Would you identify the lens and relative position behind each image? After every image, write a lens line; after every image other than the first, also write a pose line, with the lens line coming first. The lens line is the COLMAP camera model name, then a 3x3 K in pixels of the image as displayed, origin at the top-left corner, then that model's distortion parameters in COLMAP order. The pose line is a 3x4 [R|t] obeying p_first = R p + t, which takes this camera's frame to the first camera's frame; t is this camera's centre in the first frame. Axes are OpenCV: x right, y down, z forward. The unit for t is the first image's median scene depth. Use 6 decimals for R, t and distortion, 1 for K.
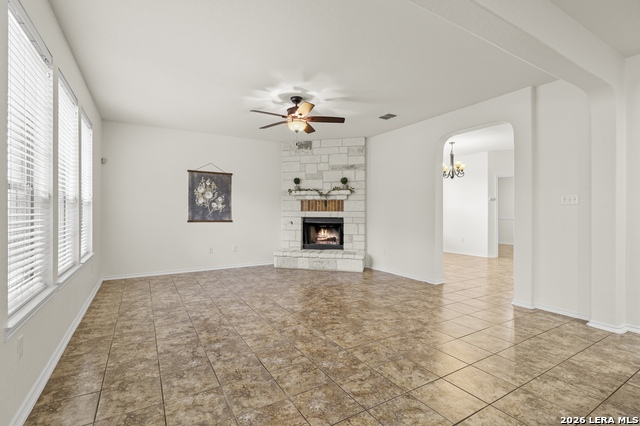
lens RADIAL K [[296.4, 0, 317.4], [0, 296.4, 211.5], [0, 0, 1]] dist [0.001999, -0.000200]
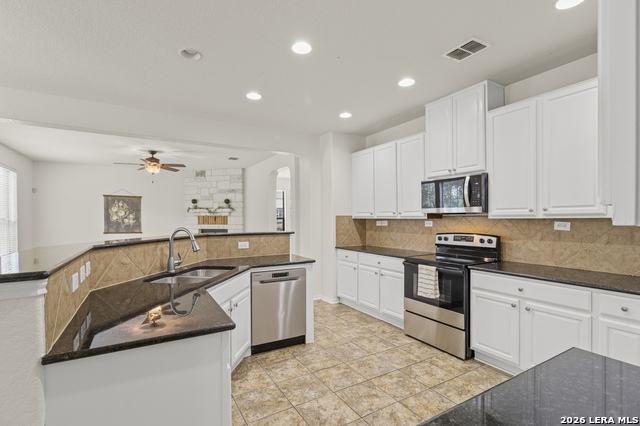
lens RADIAL K [[300.3, 0, 318.4], [0, 300.3, 221.3], [0, 0, 1]] dist [0.001671, 0.000053]
pose [[0.999986, -0.004988, -0.001513, 0.499215], [0.005005, 0.999922, 0.011442, -0.028920], [0.001456, -0.011450, 0.999933, -0.333162]]
